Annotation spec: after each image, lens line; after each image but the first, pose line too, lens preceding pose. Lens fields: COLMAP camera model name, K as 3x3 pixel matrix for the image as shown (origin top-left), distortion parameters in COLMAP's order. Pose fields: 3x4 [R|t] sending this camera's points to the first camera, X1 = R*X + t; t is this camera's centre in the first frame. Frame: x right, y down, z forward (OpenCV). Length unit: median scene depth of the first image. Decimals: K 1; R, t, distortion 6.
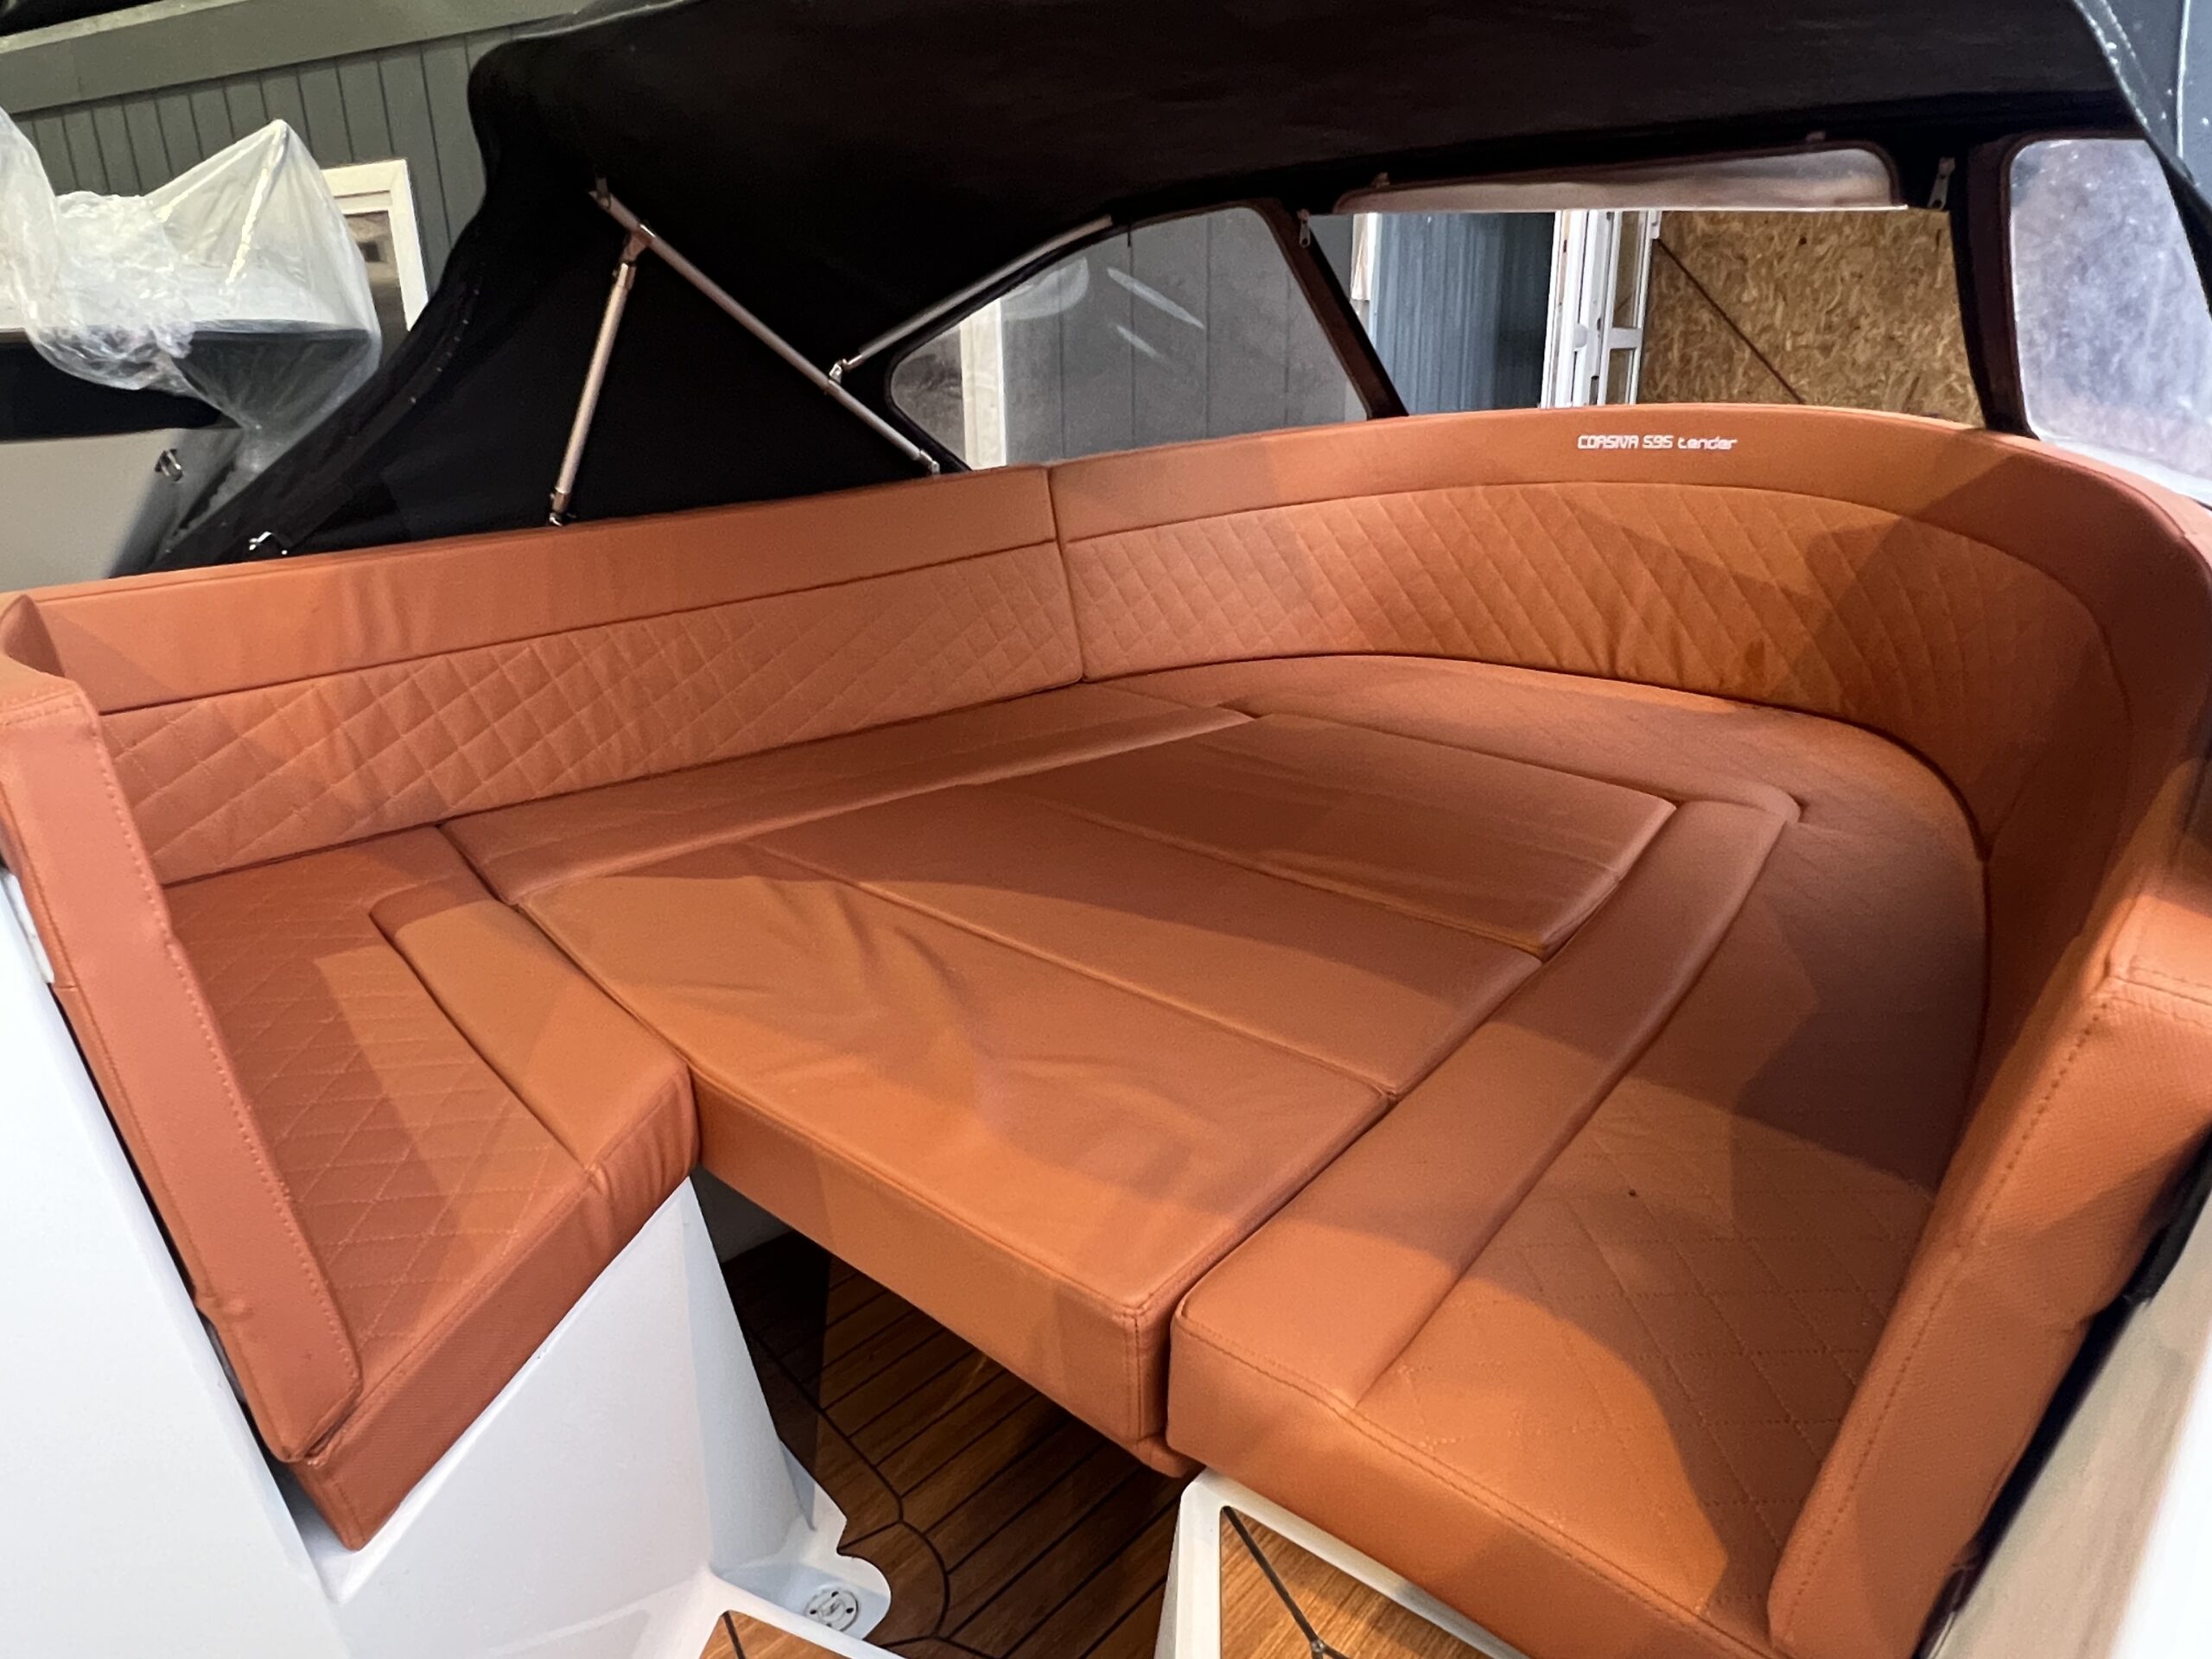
lens RADIAL K [[1388.6, 0, 1103.3], [0, 1388.6, 833.2], [0, 0, 1]] dist [0.005866, -0.000884]
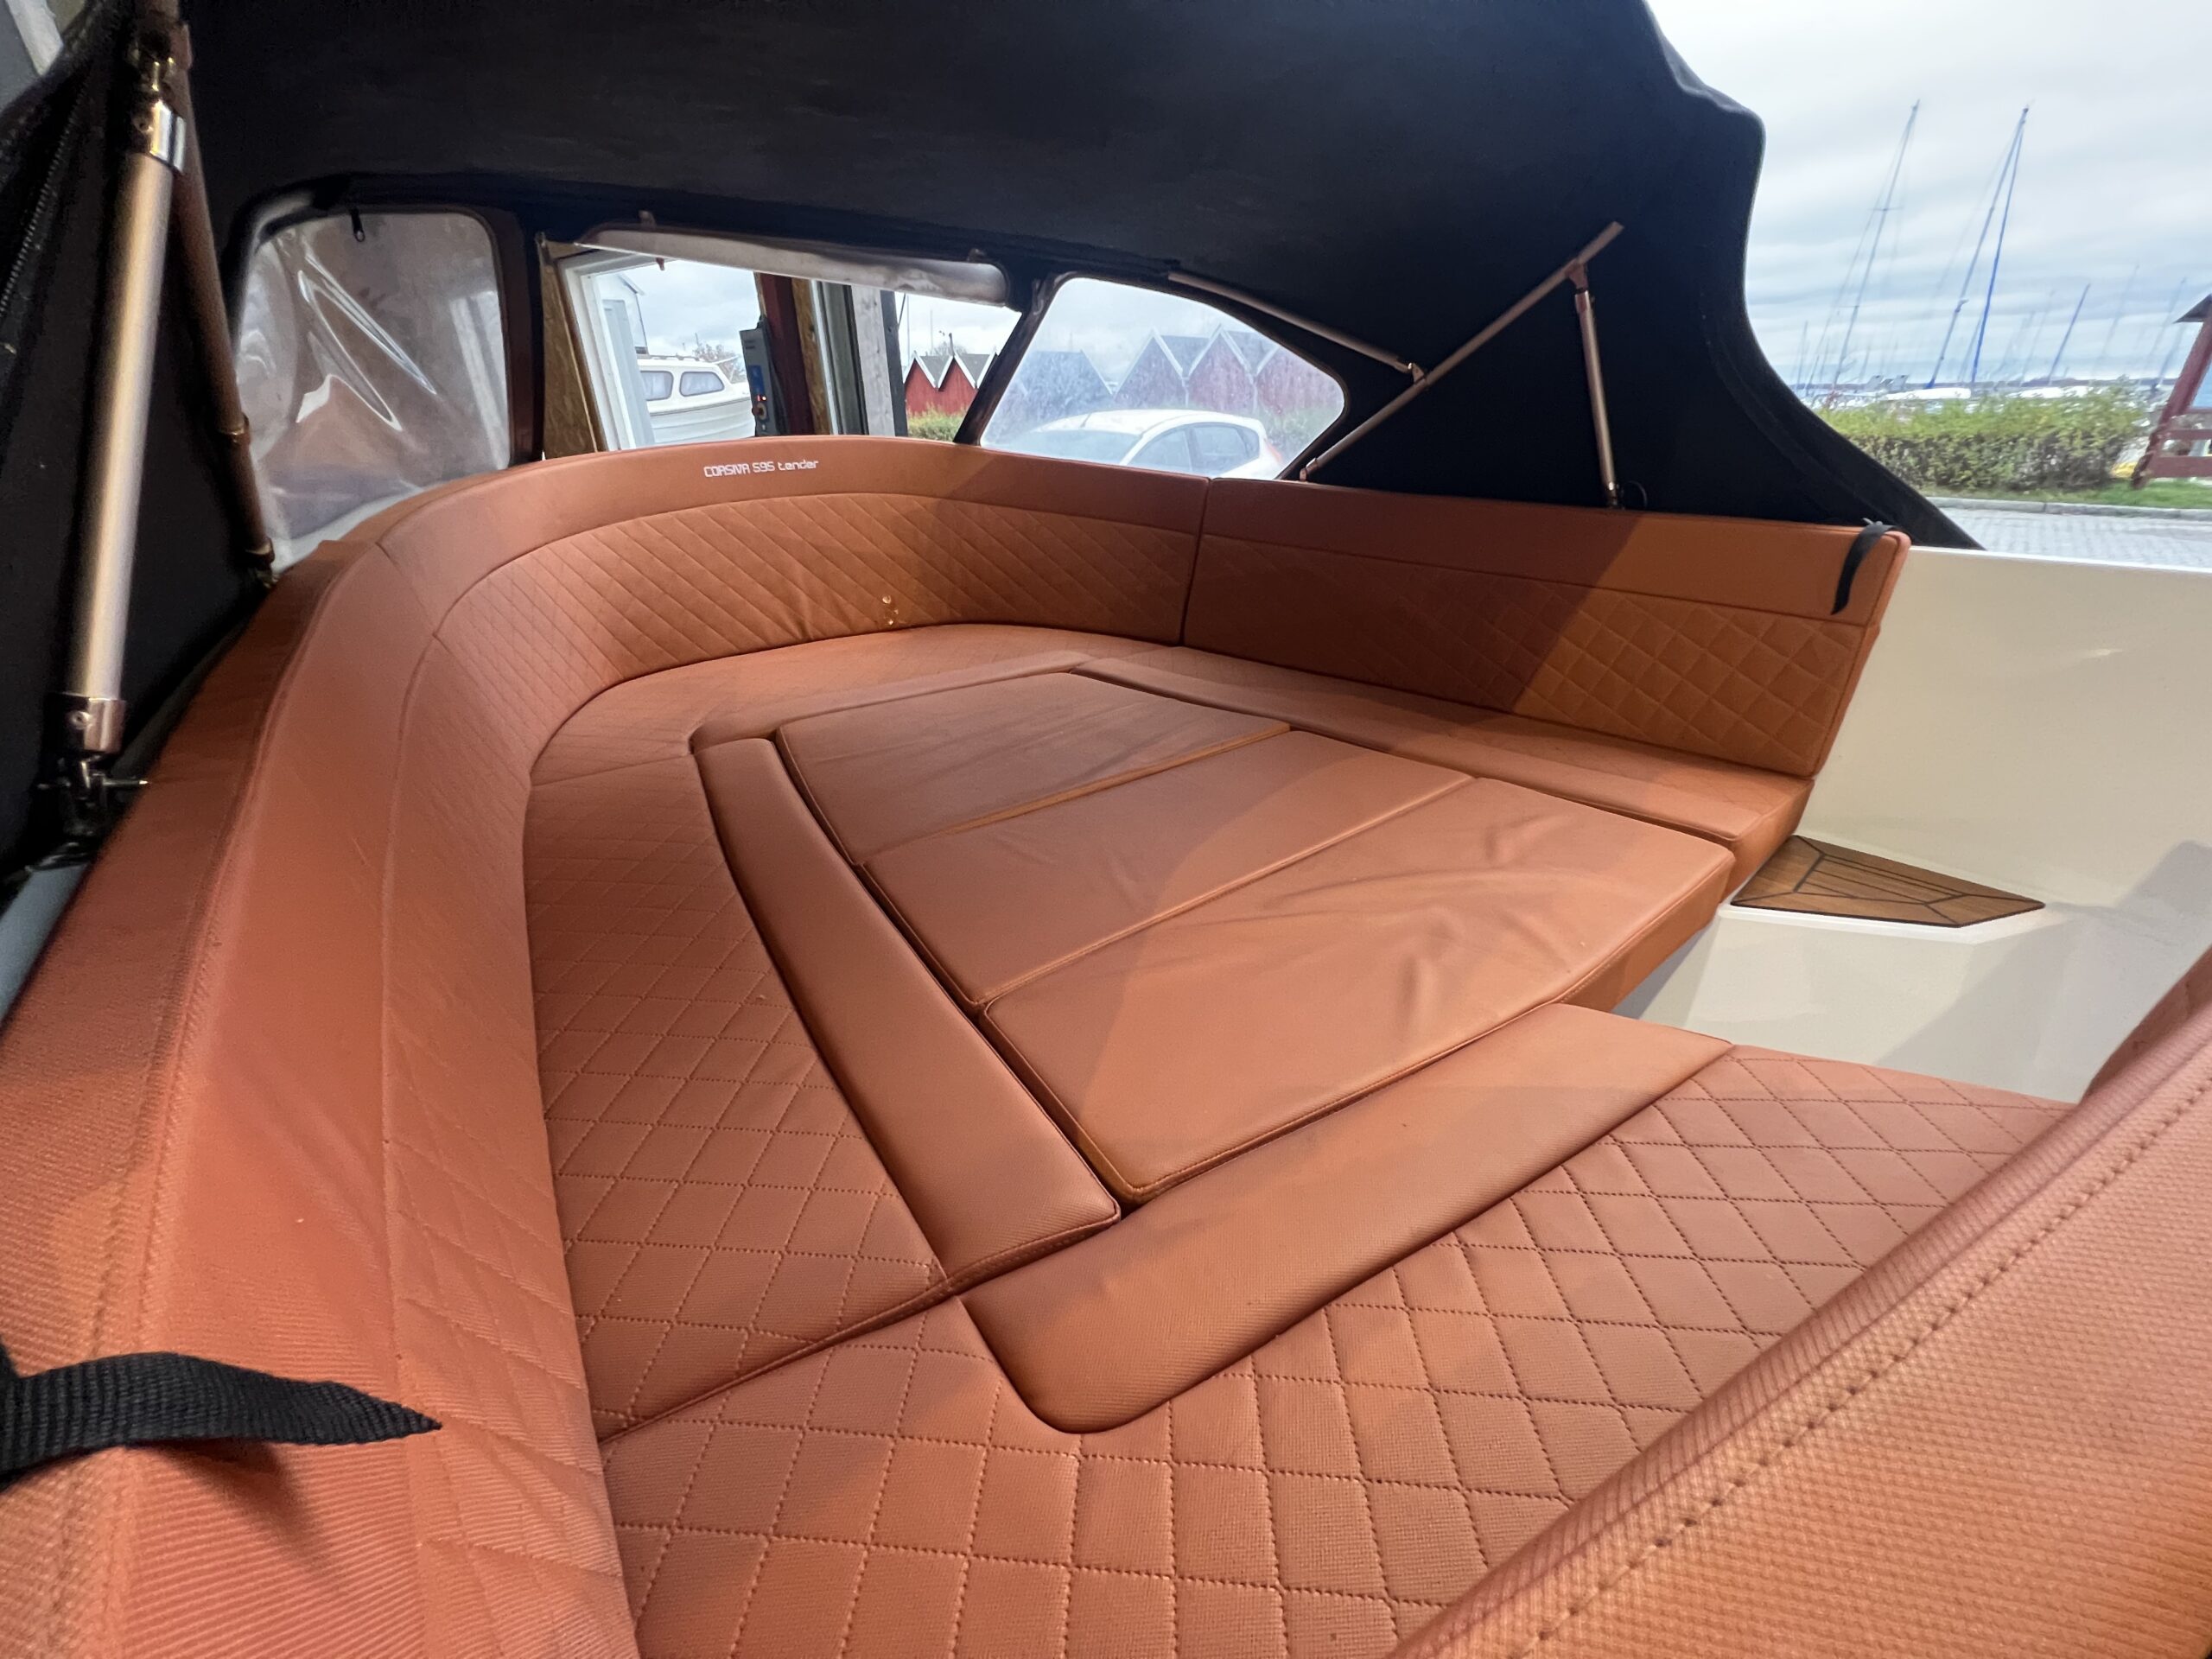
lens RADIAL K [[881.5, 0, 1104.2], [0, 881.5, 828.0], [0, 0, 1]] dist [-0.002000, -0.000010]
pose [[0.147617, -0.418962, 0.895924, -0.464119], [0.333597, 0.873857, 0.353677, -0.162116], [-0.931086, 0.246669, 0.268761, 0.532038]]
